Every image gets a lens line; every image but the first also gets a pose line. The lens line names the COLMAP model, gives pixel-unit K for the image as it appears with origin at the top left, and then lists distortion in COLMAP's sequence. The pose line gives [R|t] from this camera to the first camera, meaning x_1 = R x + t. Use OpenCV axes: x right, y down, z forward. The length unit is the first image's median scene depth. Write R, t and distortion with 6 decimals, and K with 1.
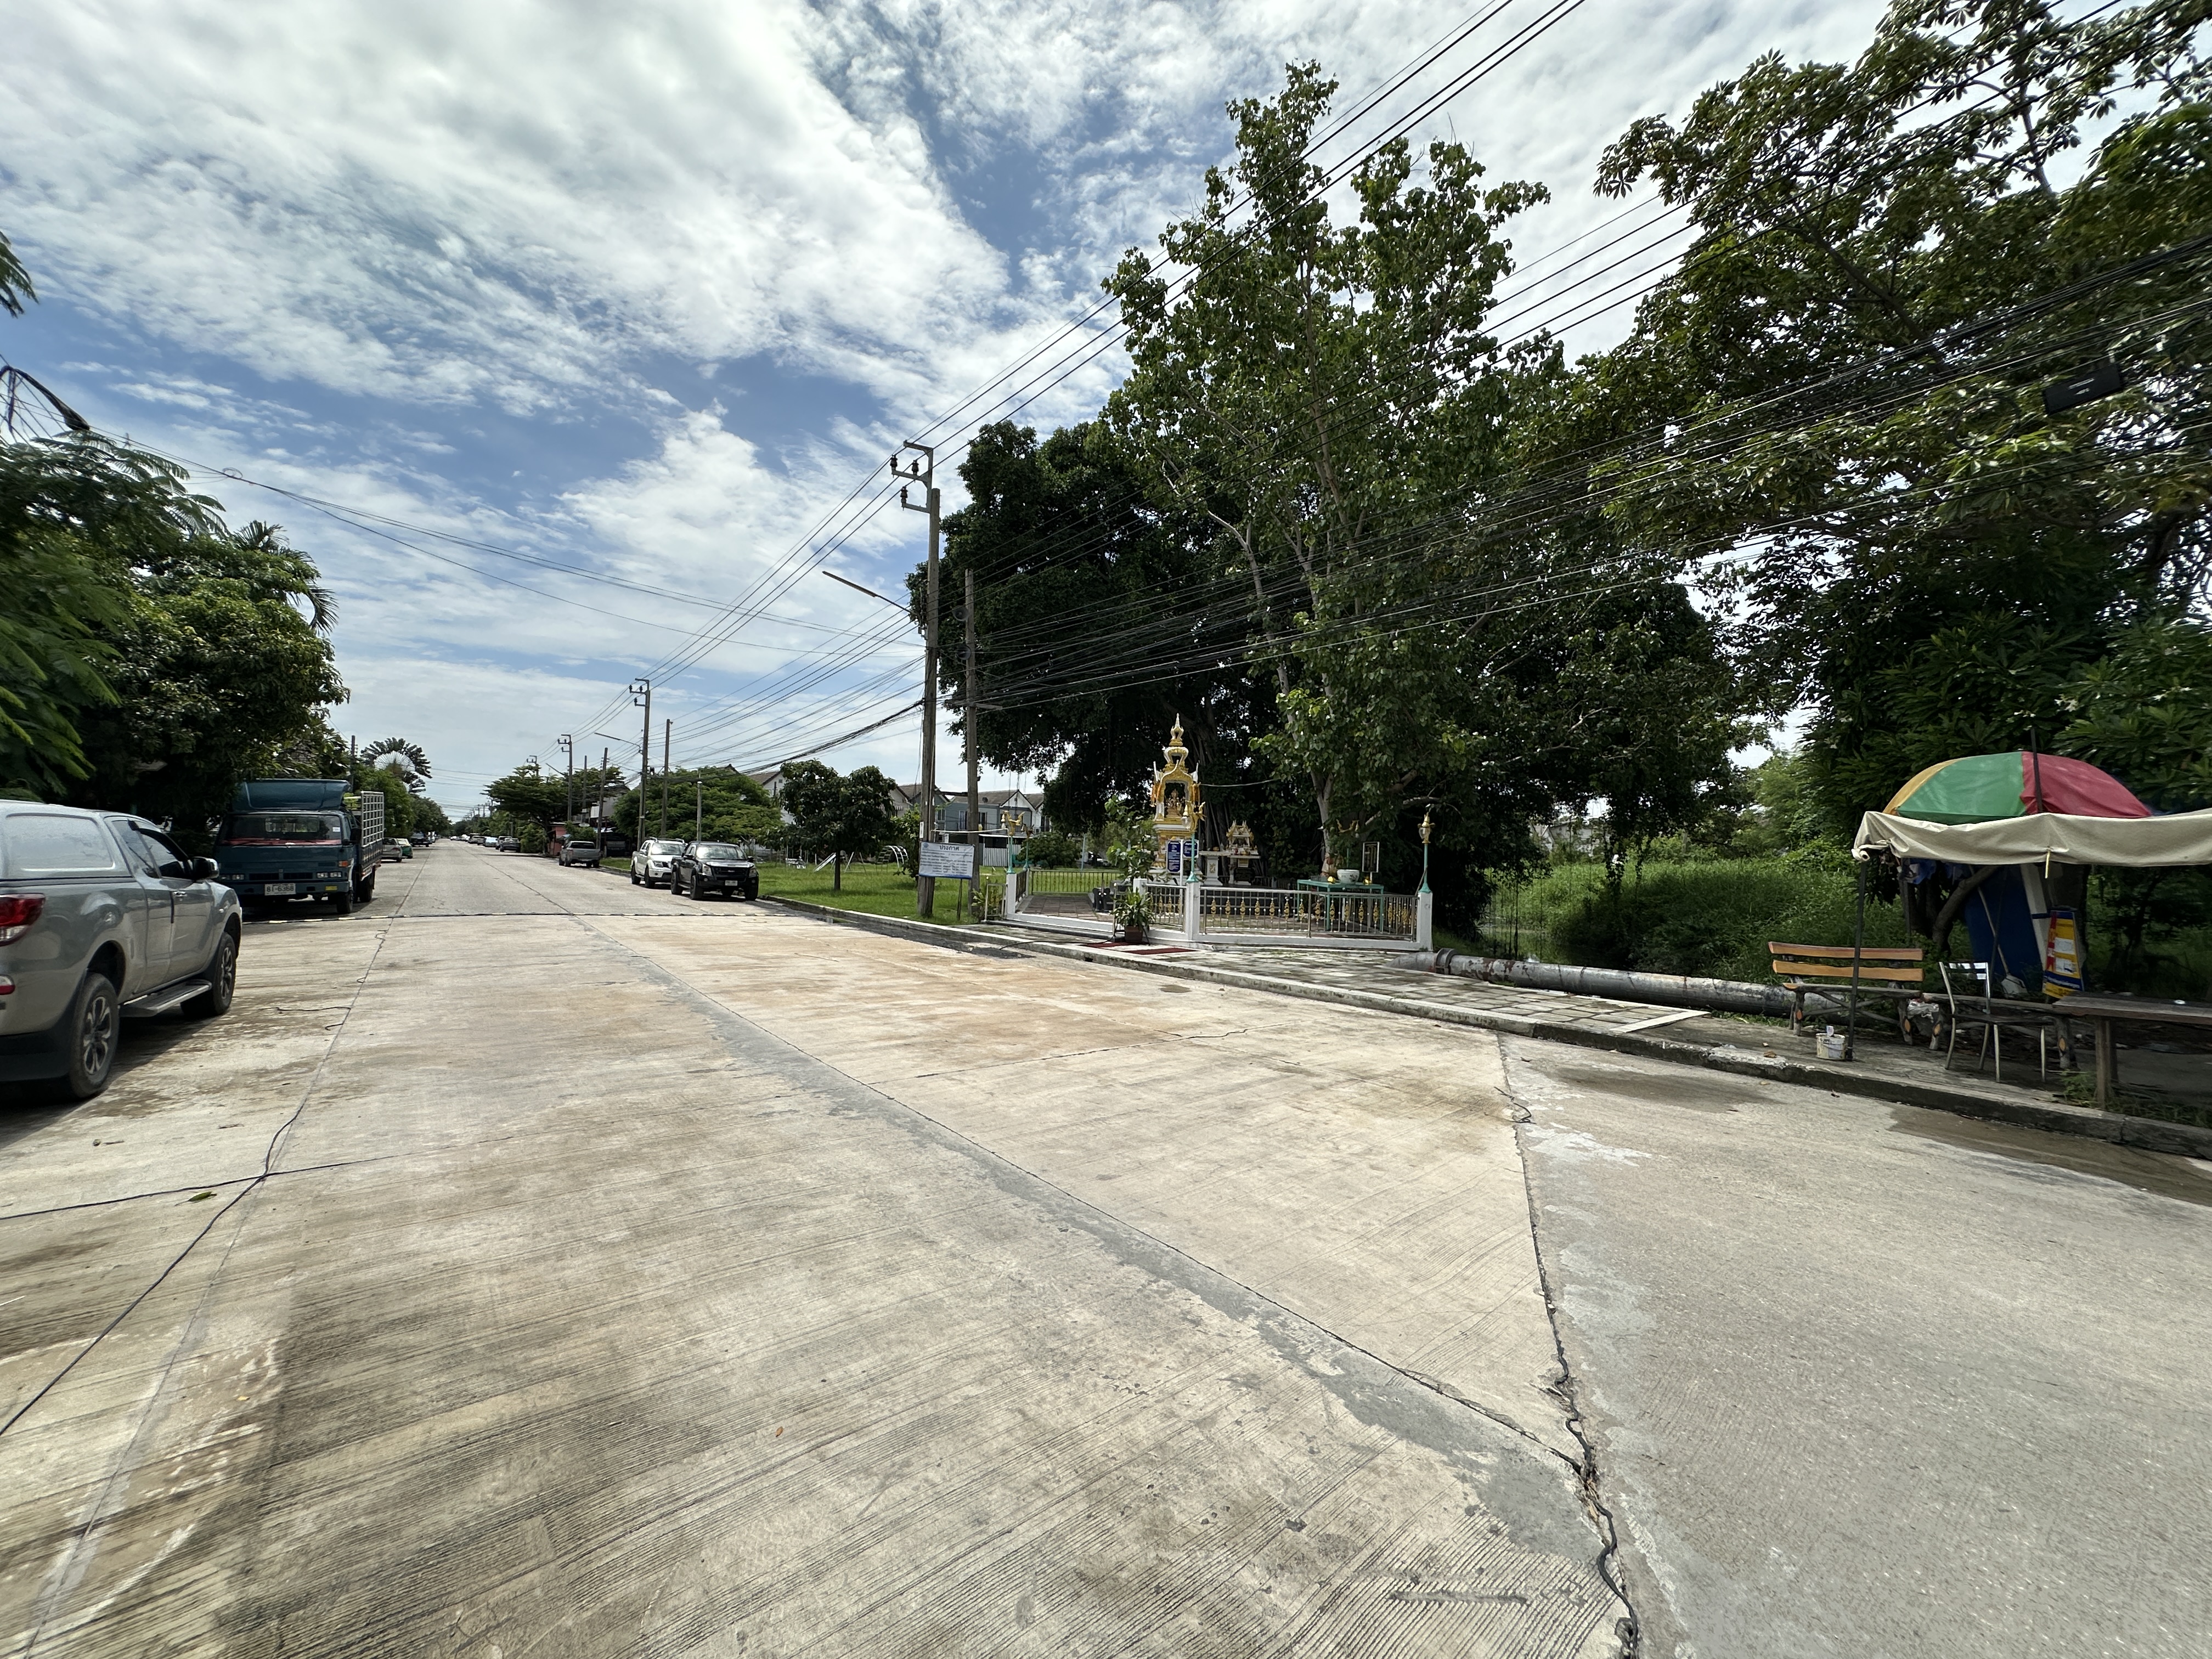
lens RADIAL K [[891.1, 0, 1103.0], [0, 891.1, 840.4], [0, 0, 1]] dist [-0.004435, 0.002025]
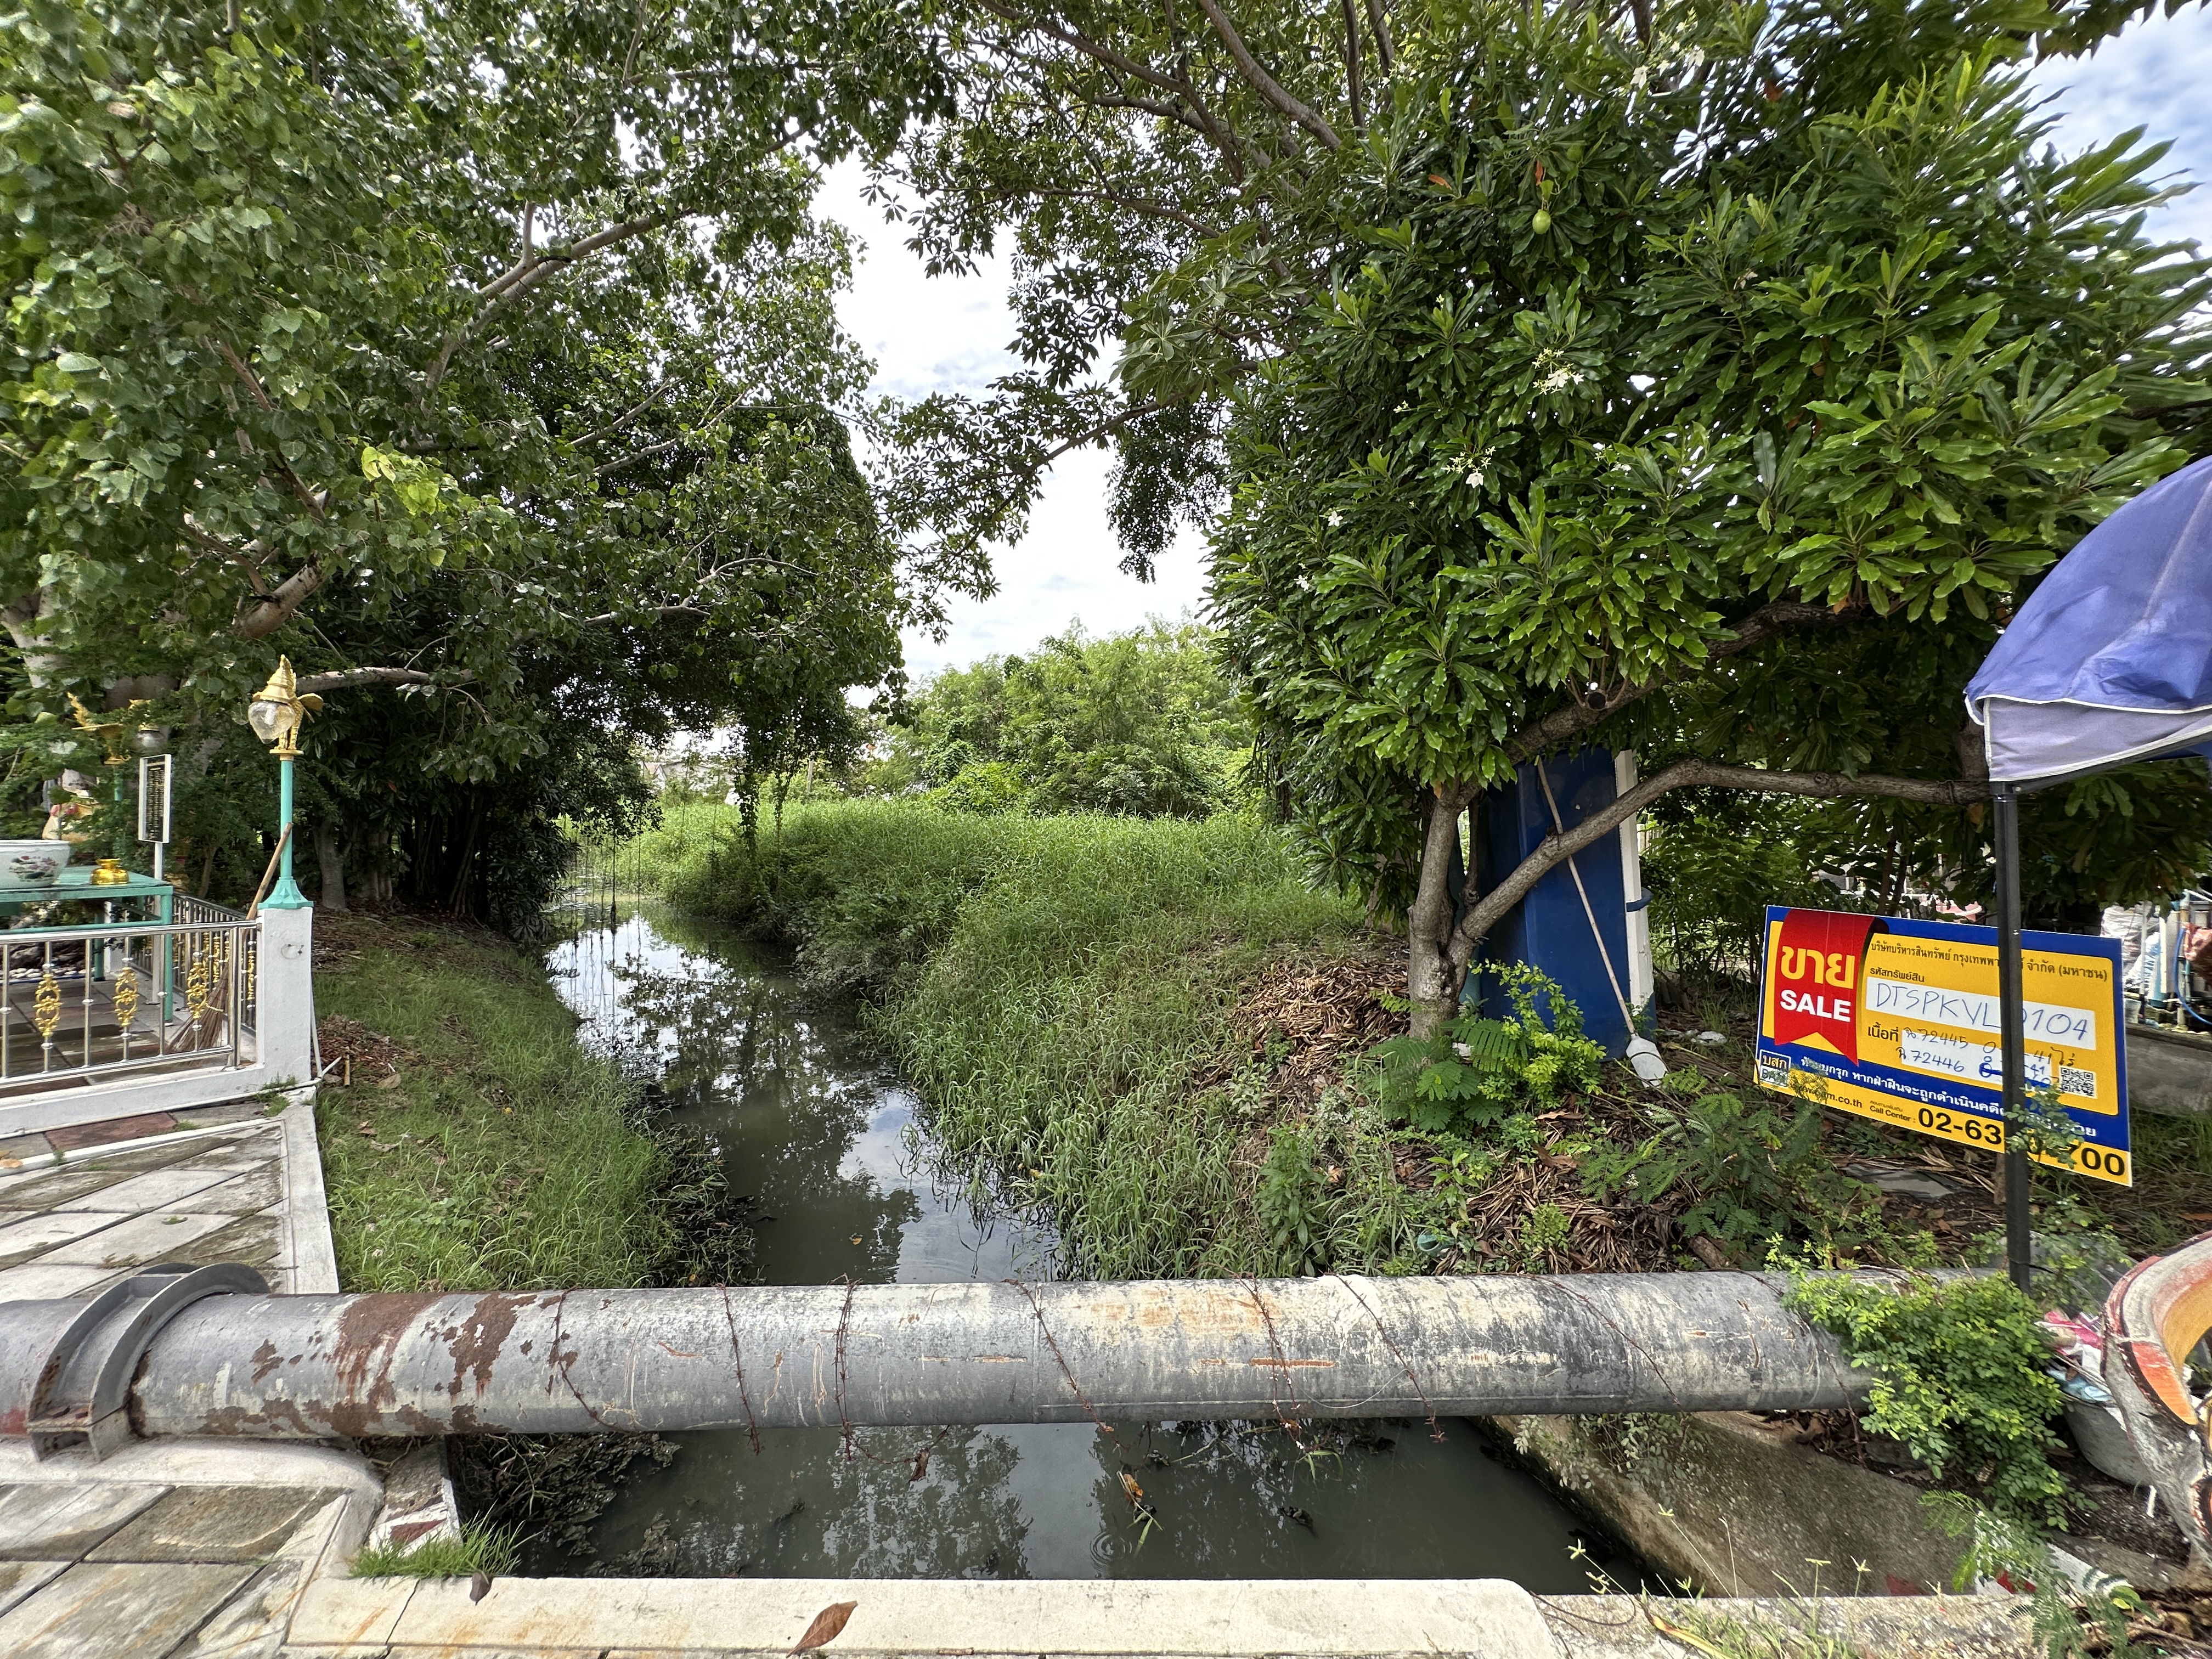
lens RADIAL K [[891.1, 0, 1103.5], [0, 891.1, 823.4], [0, 0, 1]] dist [-0.004435, 0.002025]
pose [[0.601326, -0.029213, 0.798470, 0.142945], [-0.009294, 0.999008, 0.043550, 0.005839], [-0.798950, -0.033609, 0.600458, 0.287064]]
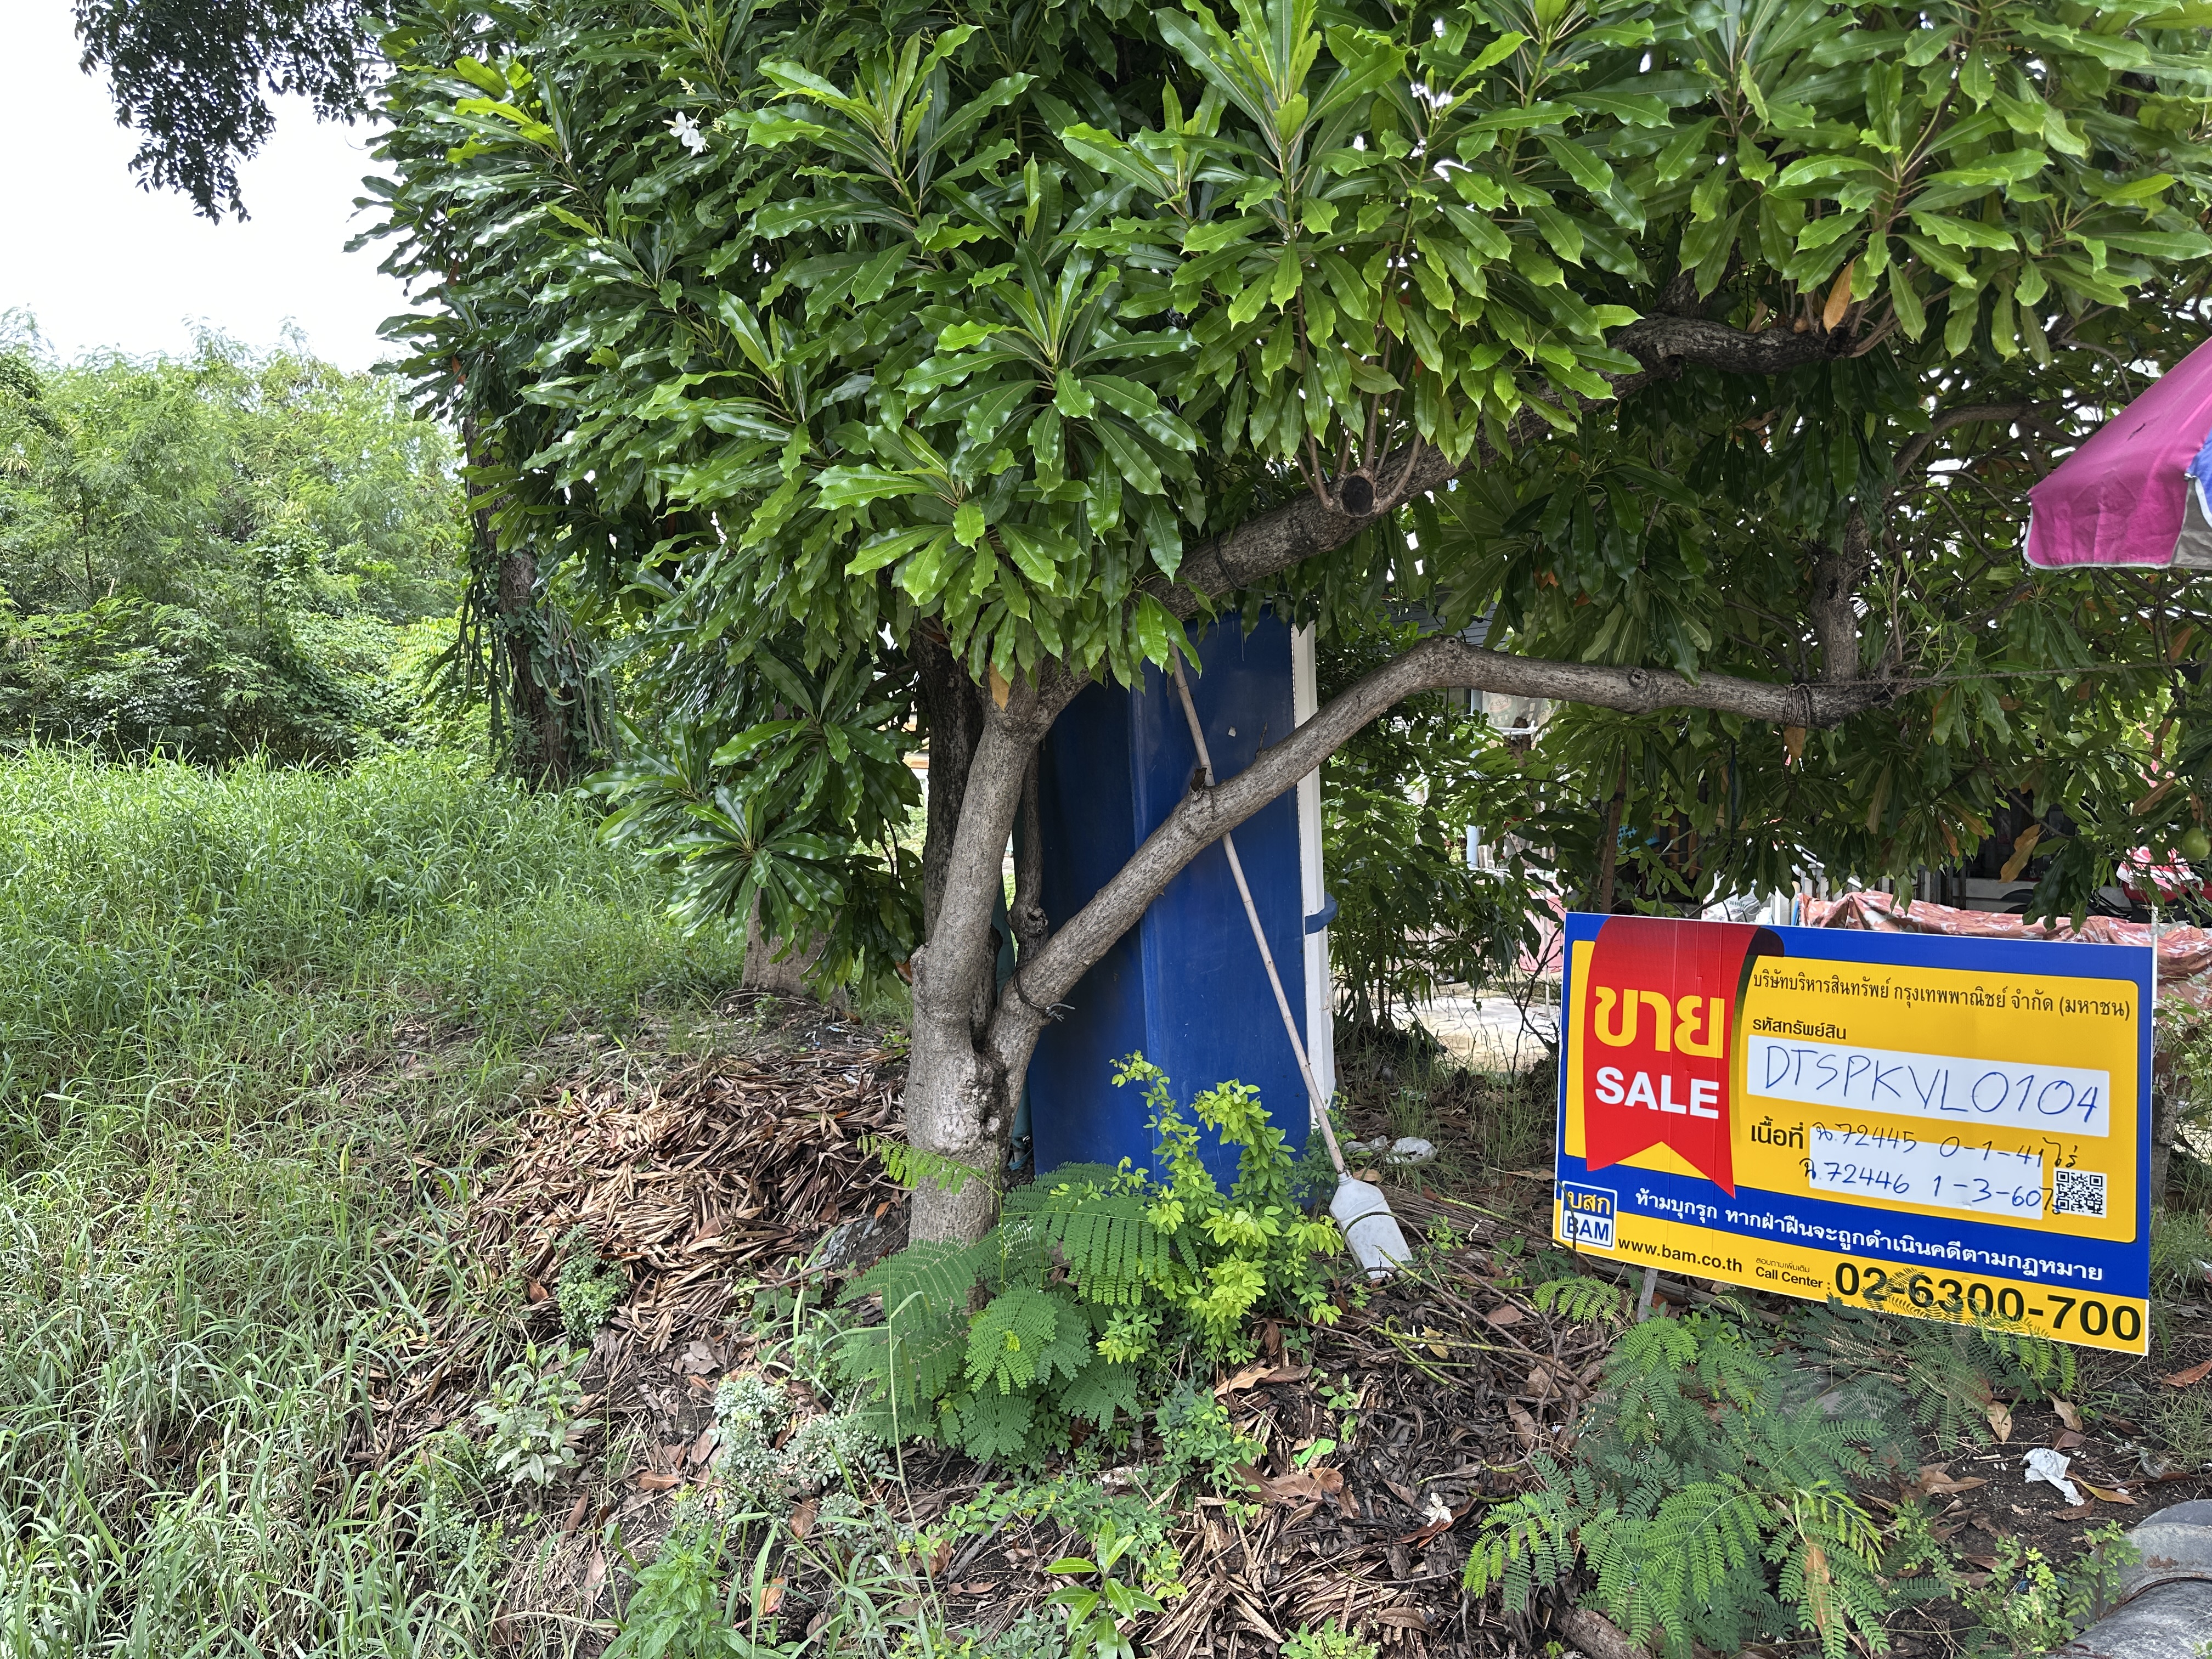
lens RADIAL K [[1557.9, 0, 1117.7], [0, 1557.9, 837.5], [0, 0, 1]] dist [0.046047, -0.052081]
pose [[0.068563, -0.070488, 0.995154, 0.180288], [-0.022124, 0.997148, 0.072154, 0.008603], [-0.997401, -0.026964, 0.066808, 0.314521]]
